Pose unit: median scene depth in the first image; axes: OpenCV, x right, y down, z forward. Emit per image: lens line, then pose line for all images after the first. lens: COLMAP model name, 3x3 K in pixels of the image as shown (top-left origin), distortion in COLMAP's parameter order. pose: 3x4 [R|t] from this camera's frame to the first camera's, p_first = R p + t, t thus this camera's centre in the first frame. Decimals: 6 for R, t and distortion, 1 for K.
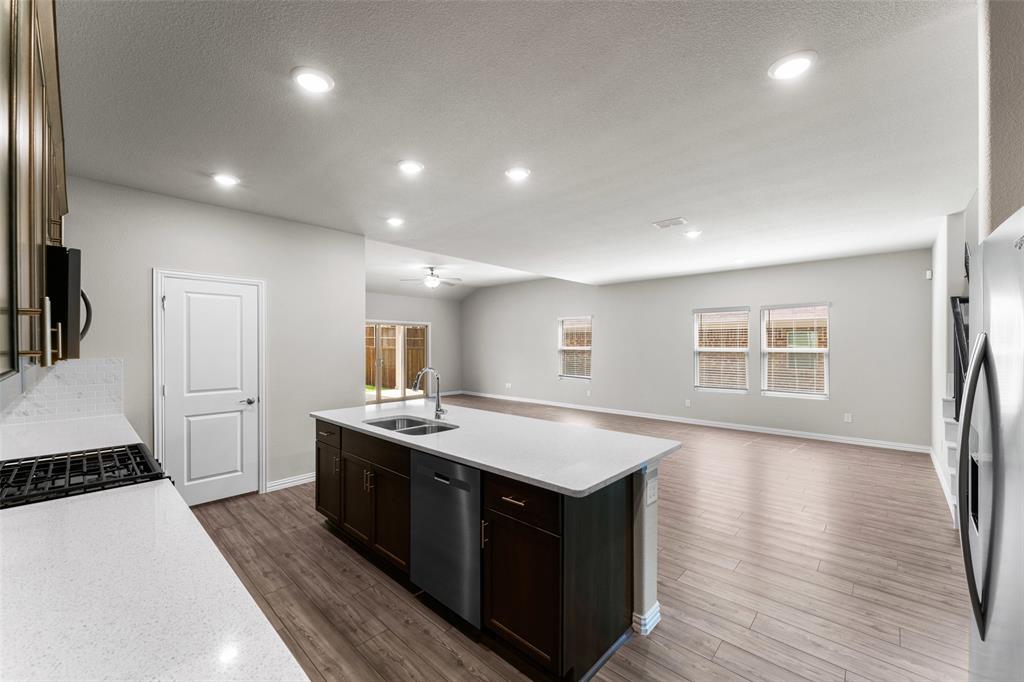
lens RADIAL K [[407.8, 0, 508.2], [0, 407.8, 343.9], [0, 0, 1]] dist [0.001552, 0.000231]
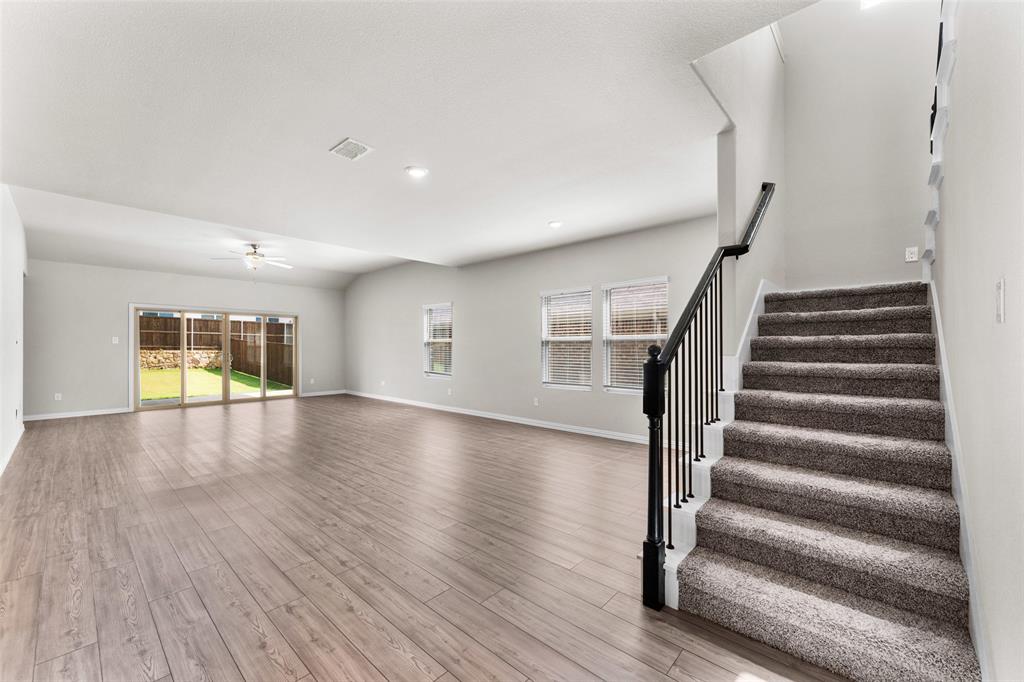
lens RADIAL K [[407.8, 0, 508.2], [0, 407.8, 343.9], [0, 0, 1]] dist [0.001552, 0.000231]
pose [[0.999994, -0.000566, 0.003540, 0.321973], [0.000586, 0.999984, -0.005602, 0.023970], [-0.003536, 0.005604, 0.999978, 0.134107]]
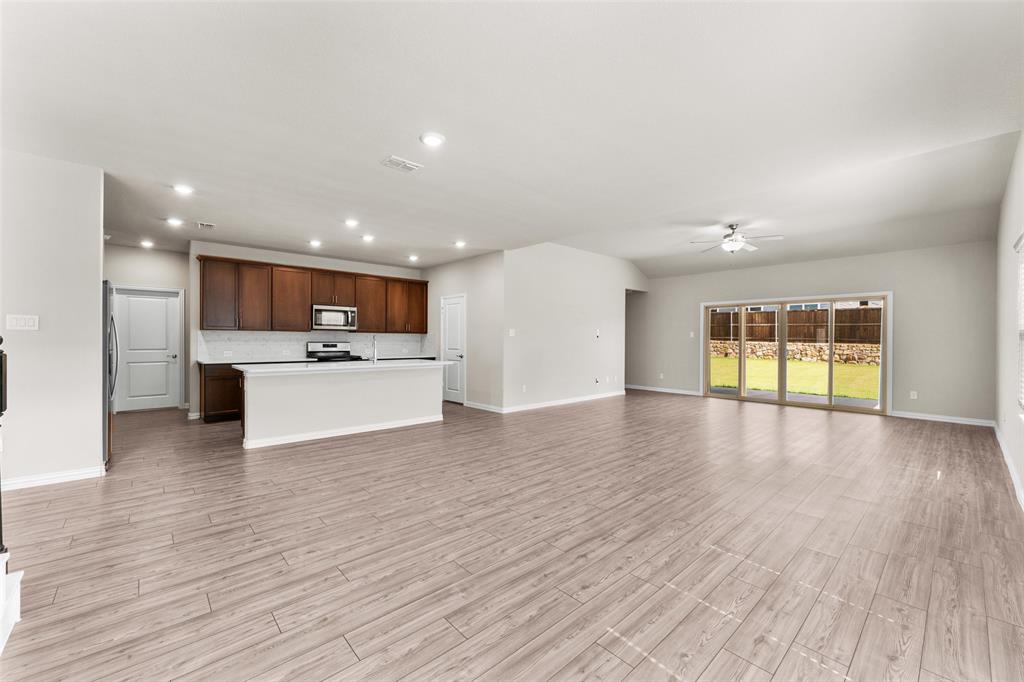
lens RADIAL K [[407.8, 0, 508.2], [0, 407.8, 343.9], [0, 0, 1]] dist [0.001552, 0.000231]
pose [[-0.092705, 0.011013, -0.995633, 0.572233], [-0.004533, 0.999924, 0.011483, 0.024914], [0.995683, 0.005578, -0.092648, 0.621693]]
